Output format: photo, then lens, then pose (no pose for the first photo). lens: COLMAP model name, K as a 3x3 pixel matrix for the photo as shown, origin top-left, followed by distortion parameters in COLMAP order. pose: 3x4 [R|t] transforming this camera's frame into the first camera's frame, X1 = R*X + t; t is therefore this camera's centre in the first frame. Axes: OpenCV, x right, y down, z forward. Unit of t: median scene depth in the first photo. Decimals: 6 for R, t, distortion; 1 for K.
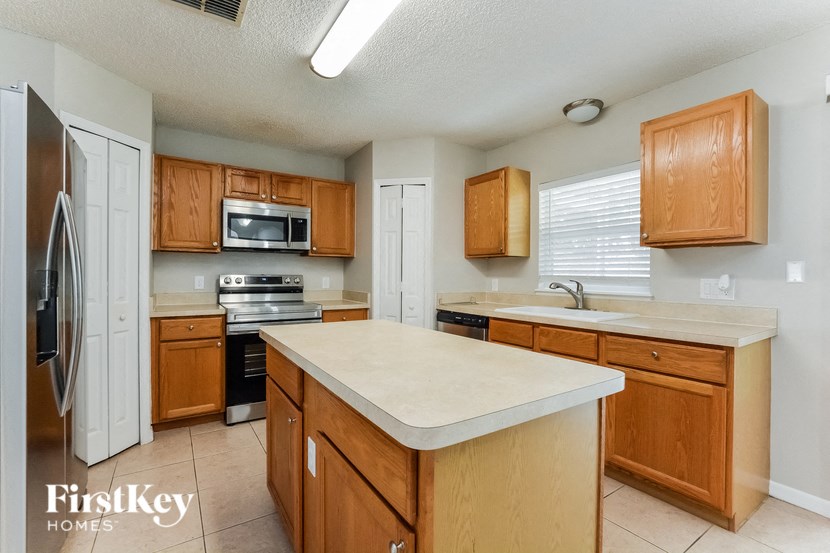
lens RADIAL K [[372.7, 0, 415.0], [0, 372.7, 276.5], [0, 0, 1]] dist [-0.019705, 0.000138]
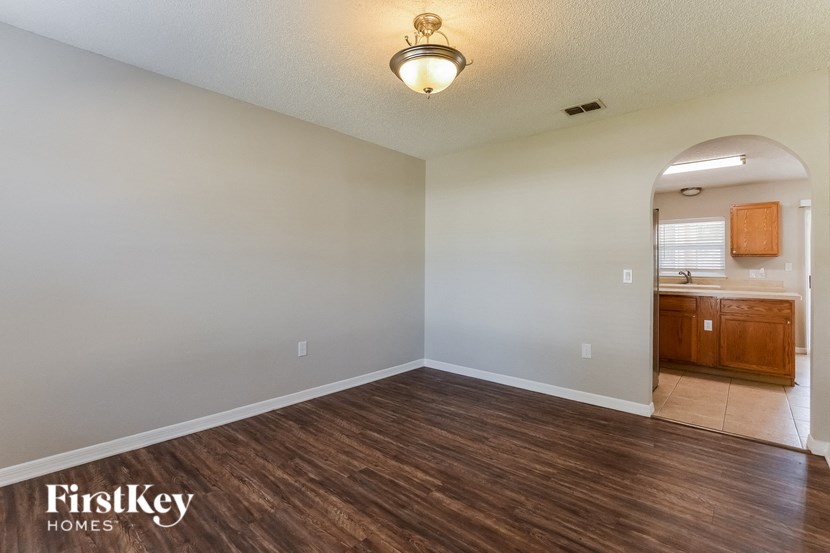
lens RADIAL K [[381.8, 0, 415.7], [0, 381.8, 265.9], [0, 0, 1]] dist [-0.018190, 0.000118]
pose [[0.965059, 0.000297, 0.262033, -1.603637], [-0.000289, 1.000000, -0.000067, -0.013776], [-0.262033, -0.000011, 0.965059, -0.663694]]
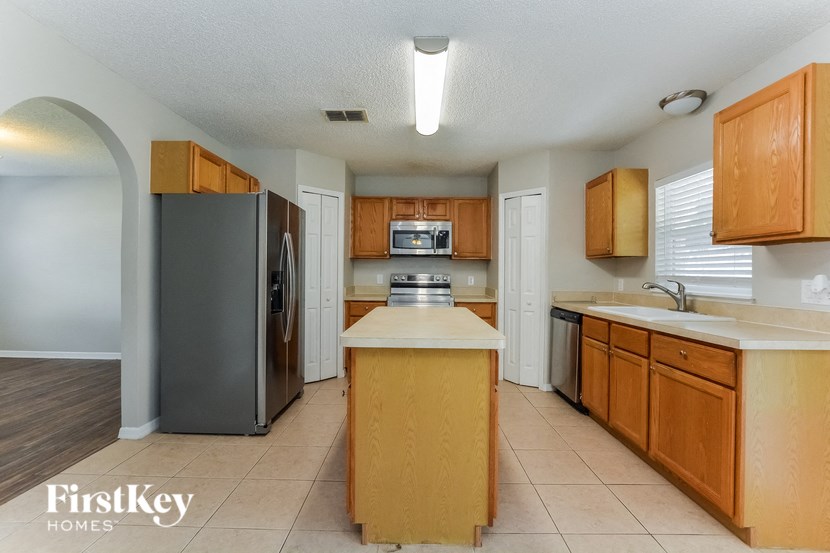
lens RADIAL K [[372.7, 0, 415.0], [0, 372.7, 276.5], [0, 0, 1]] dist [-0.019705, 0.000138]
pose [[0.831882, 0.006624, -0.554913, 0.388280], [-0.006666, 0.999976, 0.001945, 0.002188], [0.554913, 0.002081, 0.831906, -0.158792]]
